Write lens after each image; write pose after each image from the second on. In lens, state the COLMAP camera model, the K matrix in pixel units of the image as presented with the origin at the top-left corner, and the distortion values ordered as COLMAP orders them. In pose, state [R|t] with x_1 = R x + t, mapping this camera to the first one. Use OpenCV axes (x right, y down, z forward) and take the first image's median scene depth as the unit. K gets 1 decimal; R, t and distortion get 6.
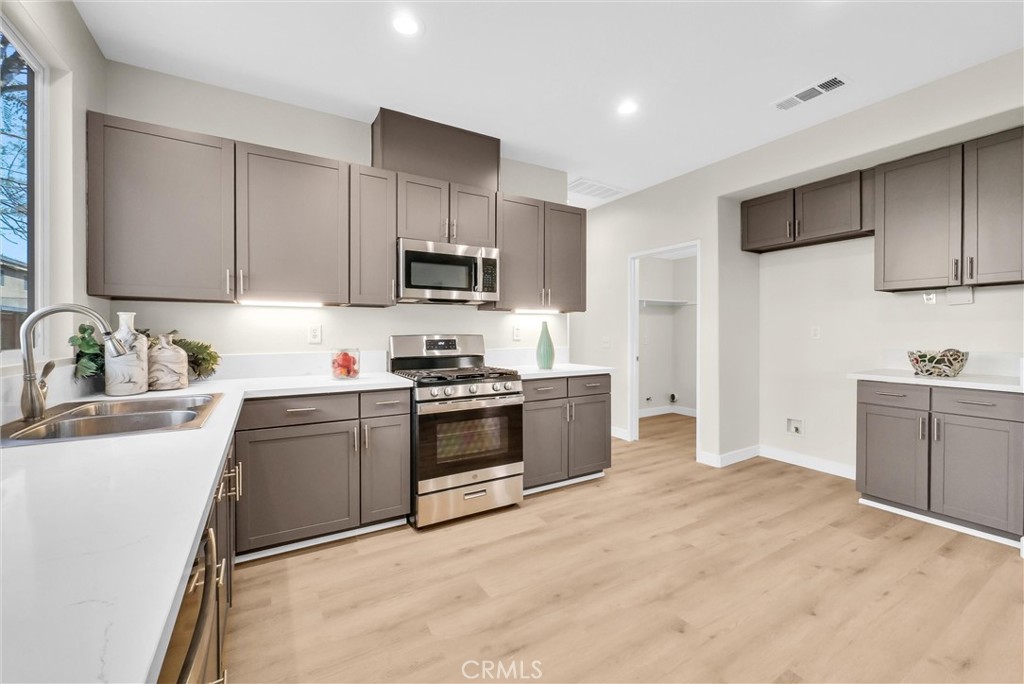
lens RADIAL K [[421.2, 0, 503.7], [0, 421.2, 336.0], [0, 0, 1]] dist [-0.006471, 0.000323]
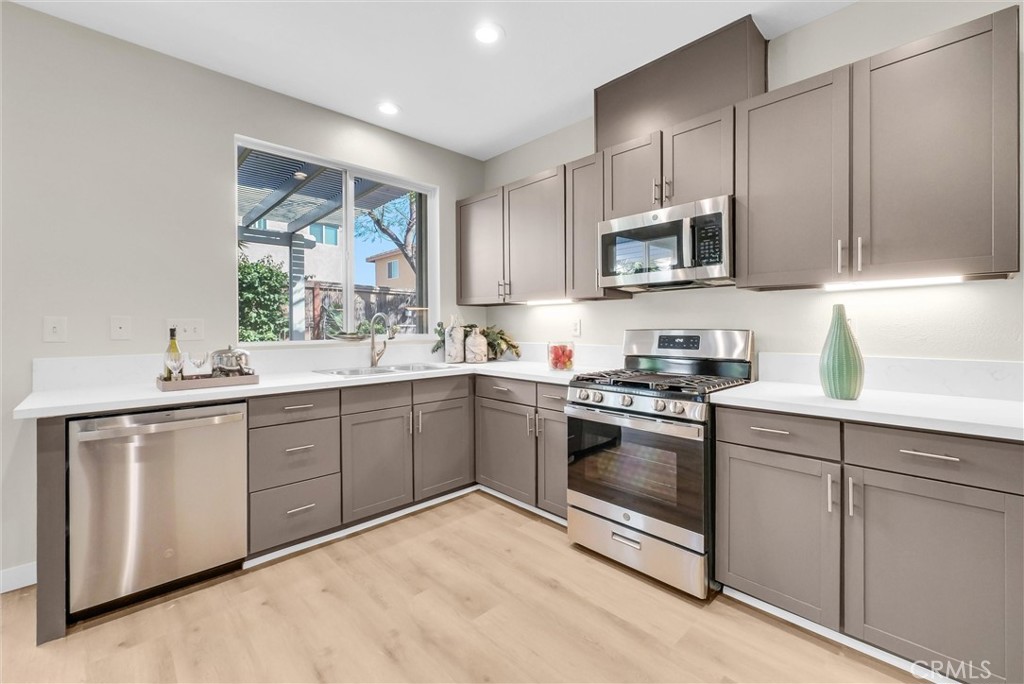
lens RADIAL K [[421.2, 0, 510.5], [0, 421.2, 327.7], [0, 0, 1]] dist [-0.006471, 0.000323]
pose [[0.237300, 0.002605, -0.971433, 0.680328], [-0.007814, 0.999969, 0.000773, -0.004814], [0.971405, 0.007407, 0.237313, 0.682100]]
